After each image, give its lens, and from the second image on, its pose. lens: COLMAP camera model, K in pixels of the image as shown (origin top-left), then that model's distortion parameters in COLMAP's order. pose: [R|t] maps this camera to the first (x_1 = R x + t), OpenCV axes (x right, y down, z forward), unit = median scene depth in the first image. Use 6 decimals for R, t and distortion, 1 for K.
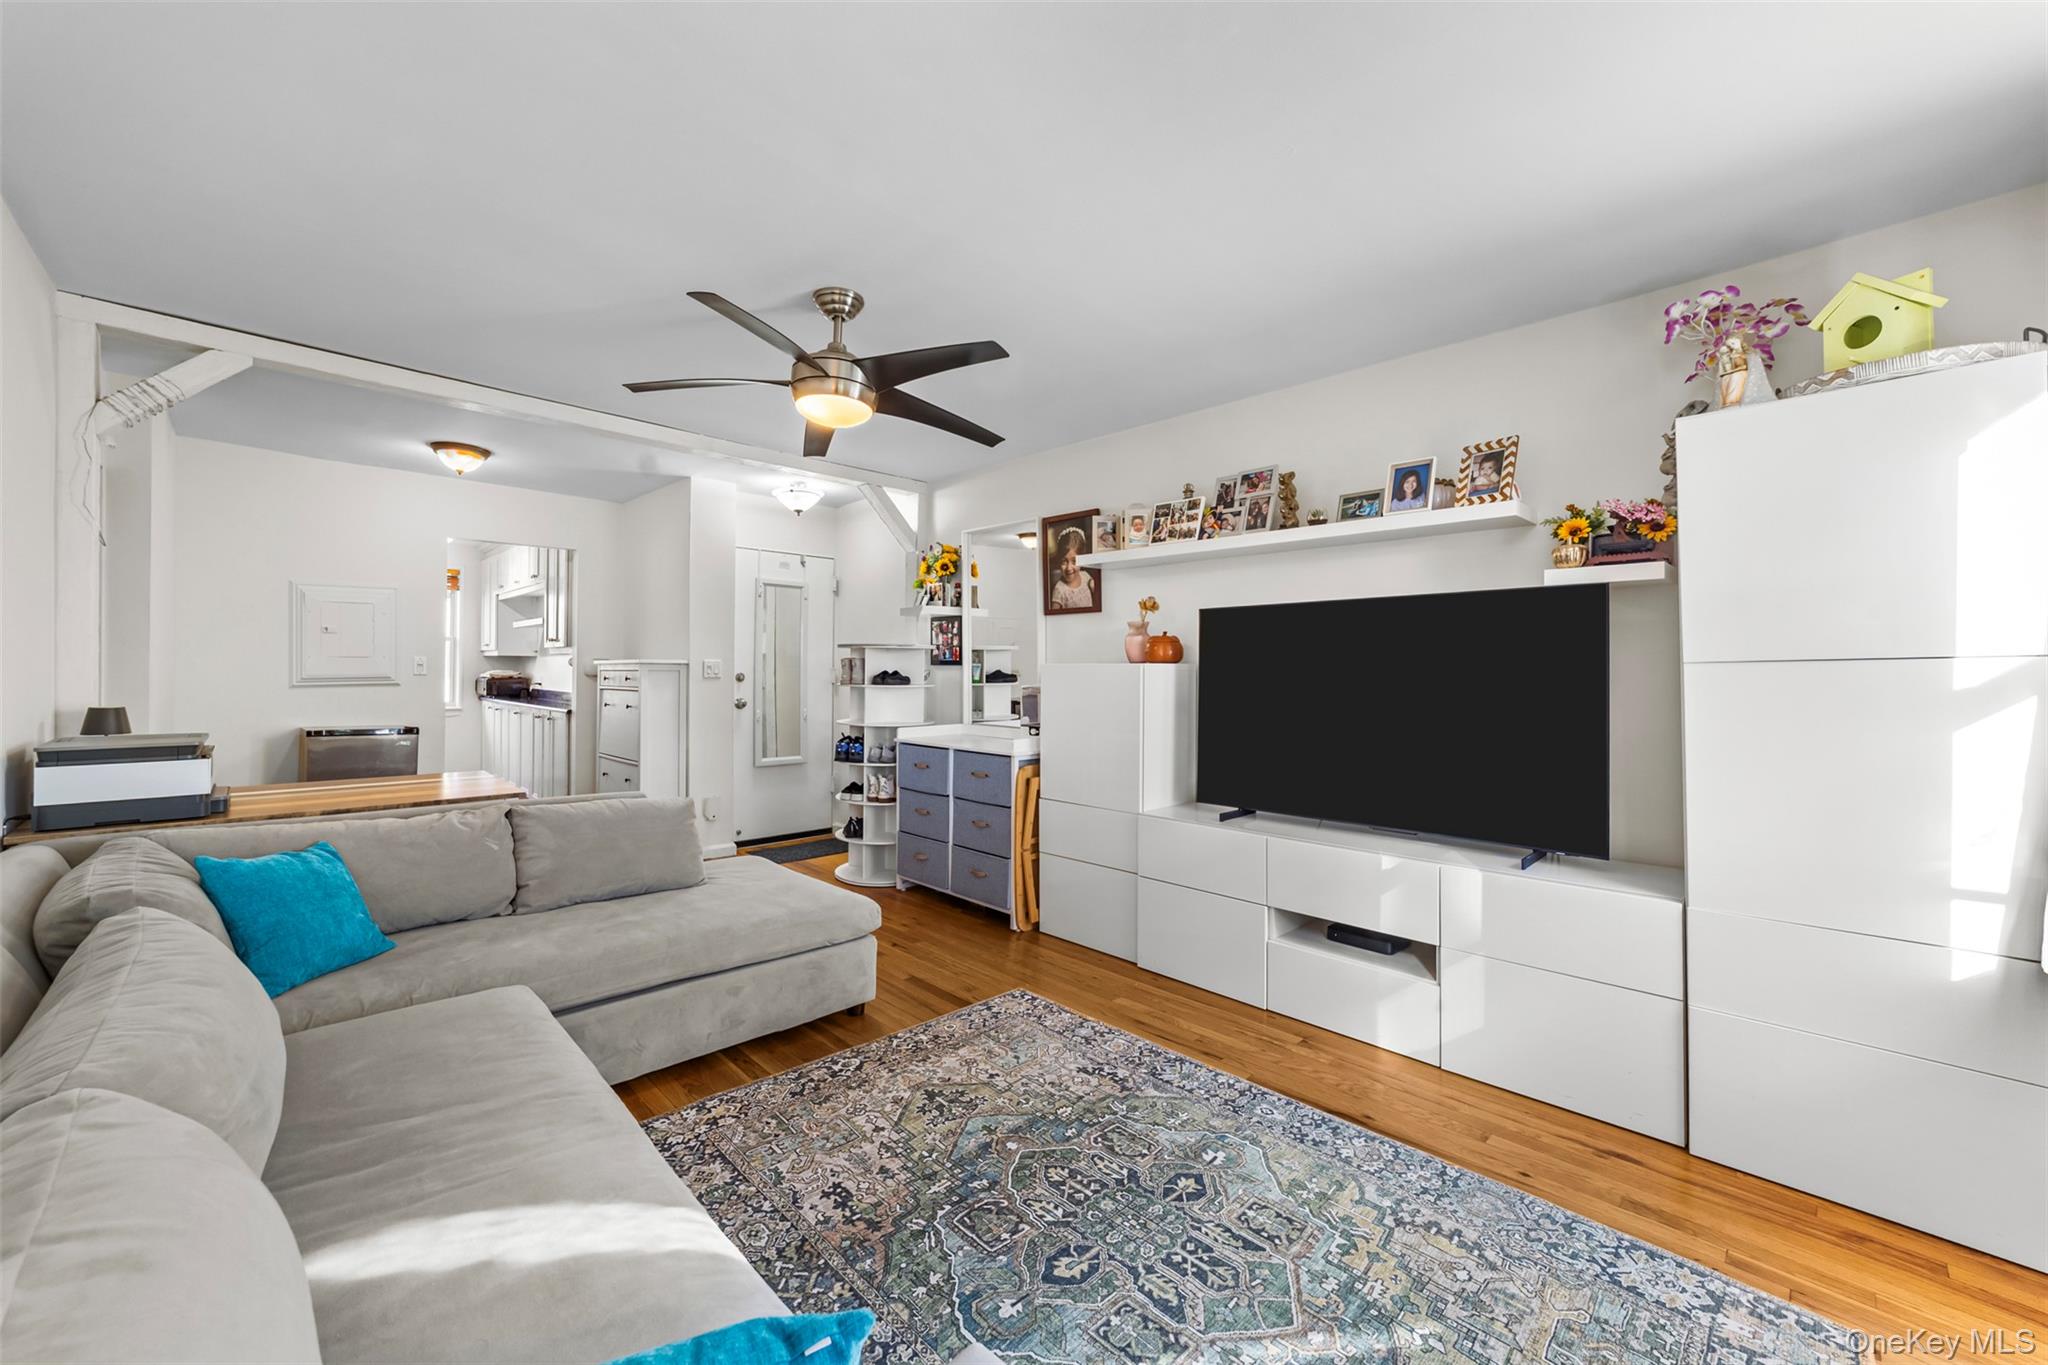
lens RADIAL K [[789.4, 0, 1026.8], [0, 789.4, 663.6], [0, 0, 1]] dist [-0.014133, 0.004934]
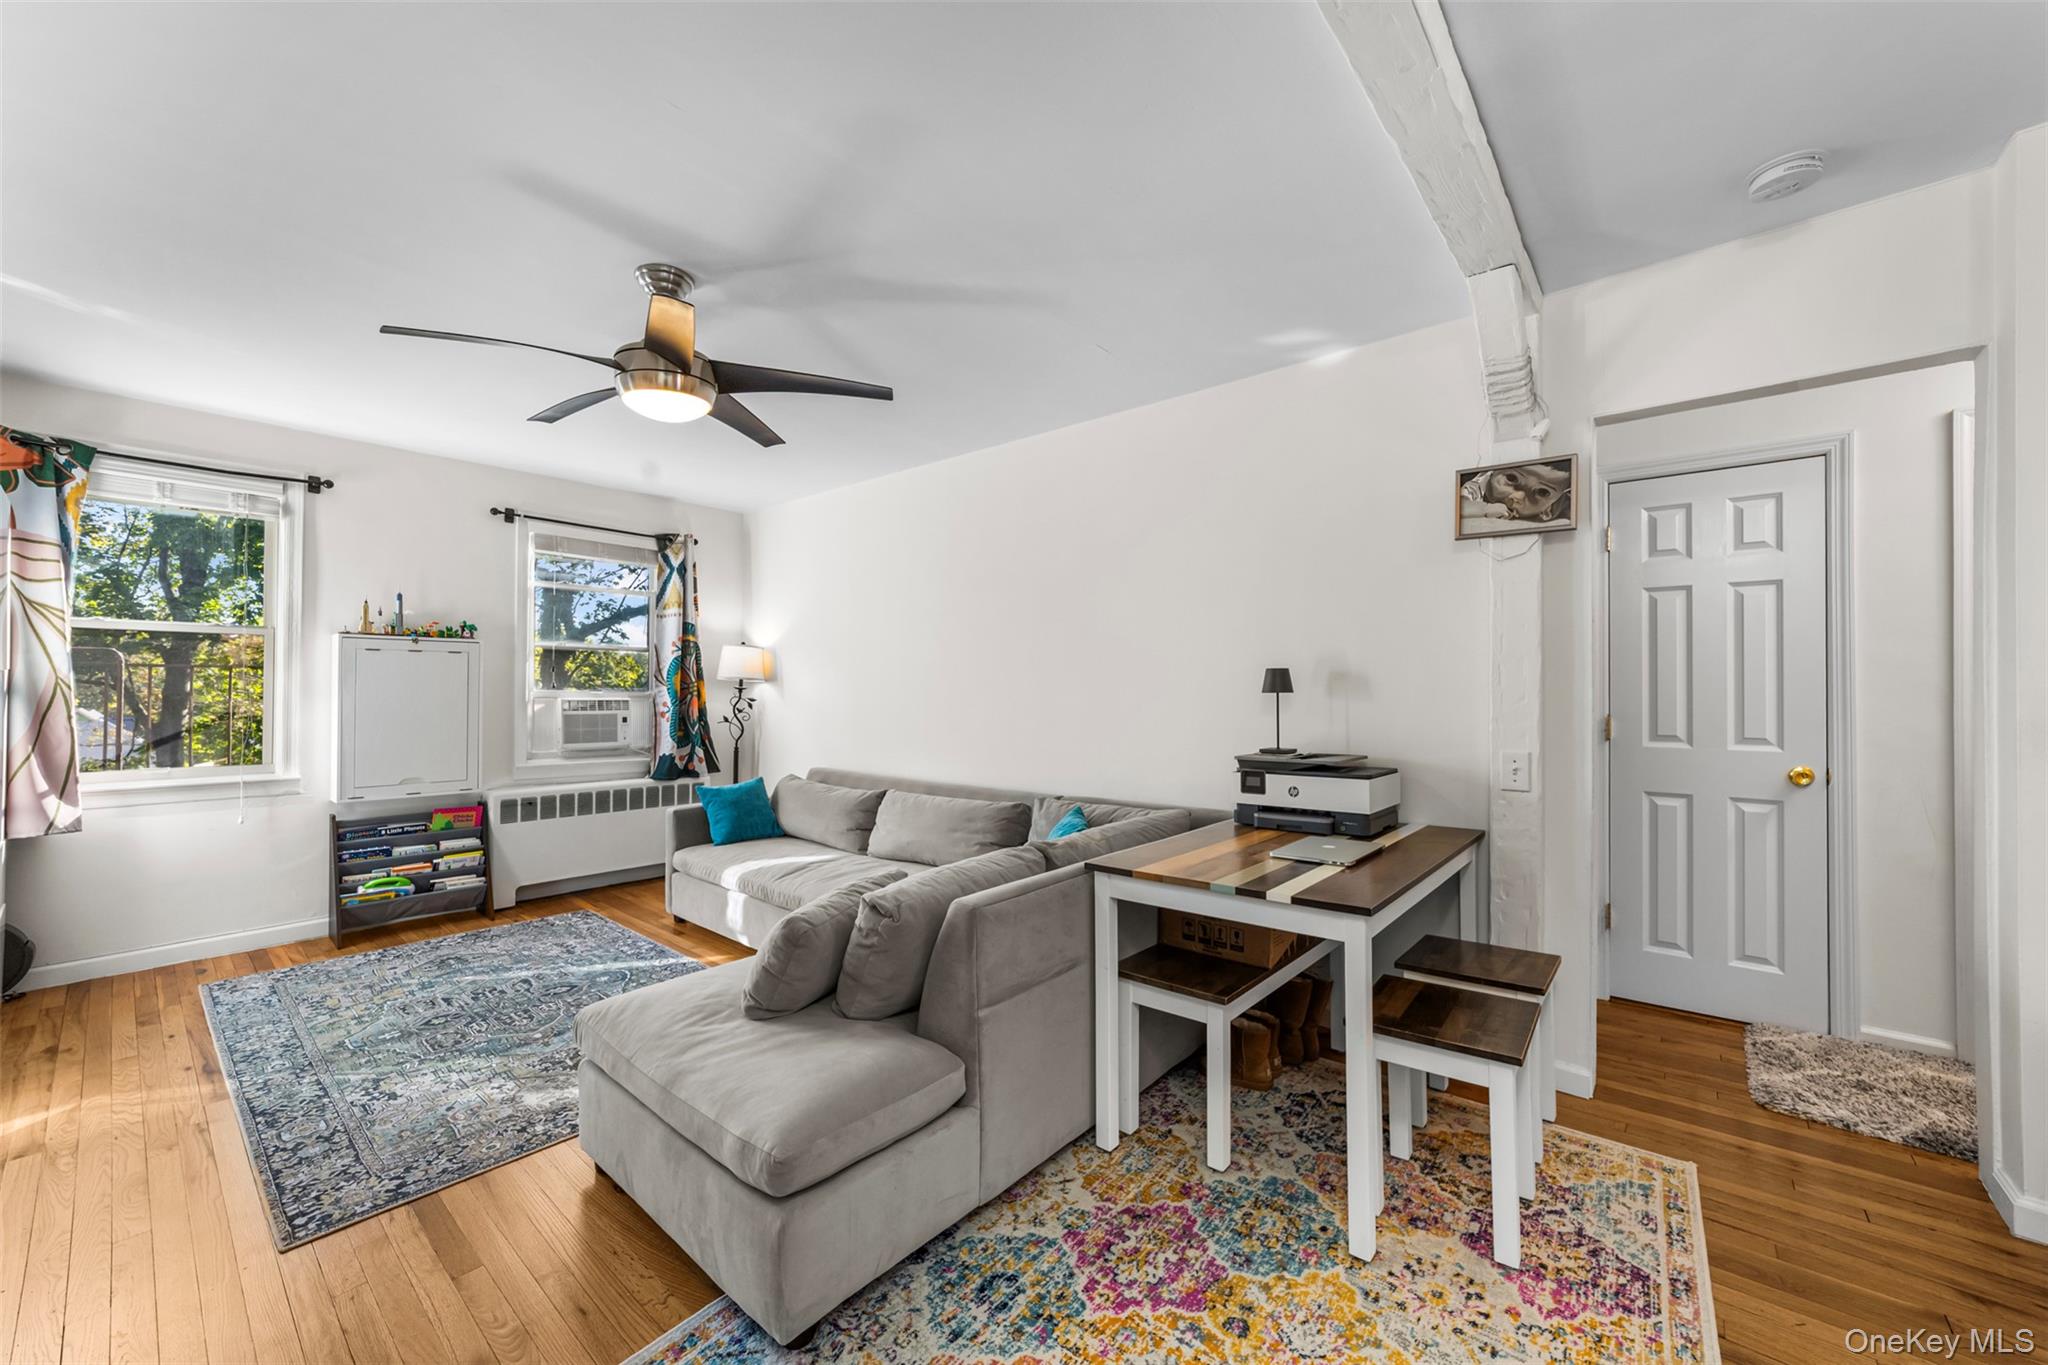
lens RADIAL K [[789.4, 0, 1031.8], [0, 789.4, 676.7], [0, 0, 1]] dist [-0.014133, 0.004934]
pose [[-0.995672, -0.016244, -0.091507, -0.561077], [-0.014149, 0.999624, -0.023498, 0.009519], [0.091854, -0.022101, -0.995527, 1.862477]]
